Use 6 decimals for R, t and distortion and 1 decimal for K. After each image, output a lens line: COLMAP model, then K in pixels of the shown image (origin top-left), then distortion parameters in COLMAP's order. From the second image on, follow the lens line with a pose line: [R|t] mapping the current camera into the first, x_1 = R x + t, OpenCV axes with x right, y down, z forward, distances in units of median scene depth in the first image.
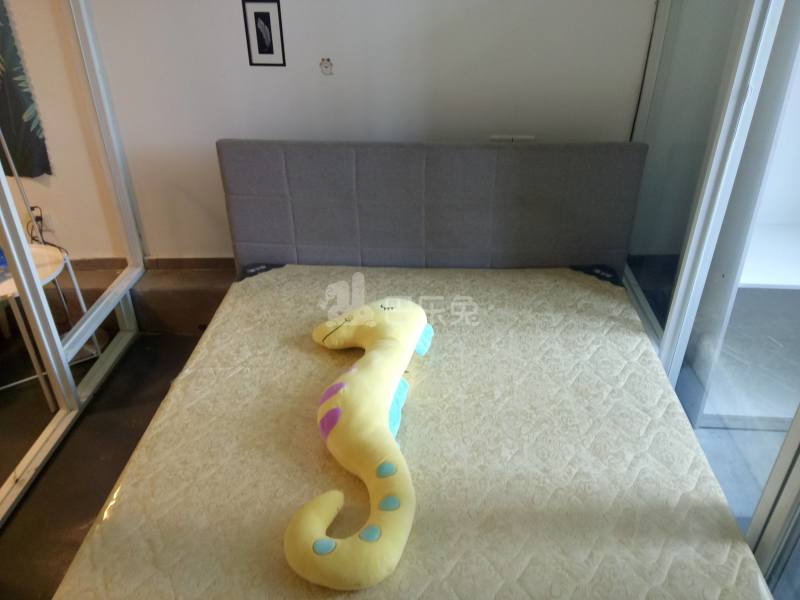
lens RADIAL K [[633.7, 0, 393.3], [0, 633.7, 298.6], [0, 0, 1]] dist [0.147723, -0.215879]
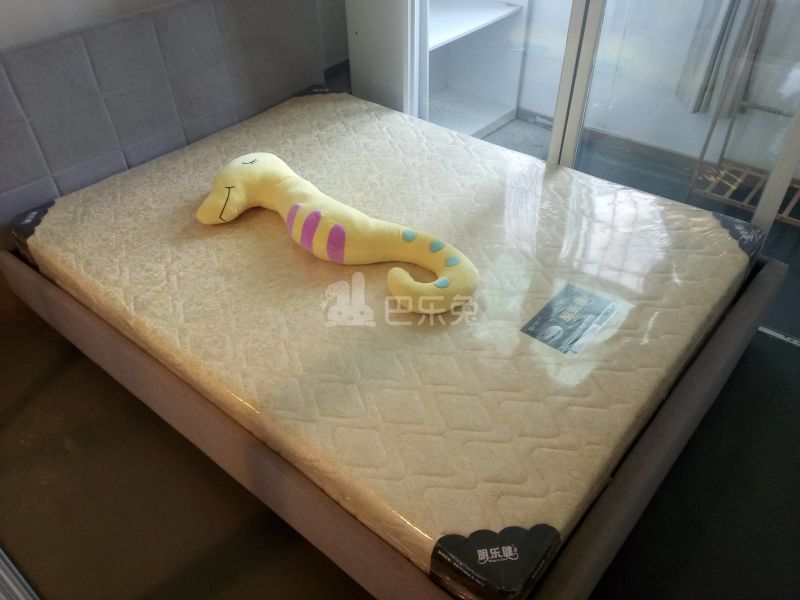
lens RADIAL K [[633.7, 0, 393.3], [0, 633.7, 298.6], [0, 0, 1]] dist [0.147723, -0.215879]
pose [[0.598901, -0.513043, 0.614902, -0.538481], [0.428002, 0.854035, 0.295699, -0.004598], [-0.676854, 0.086085, 0.731066, 0.077120]]
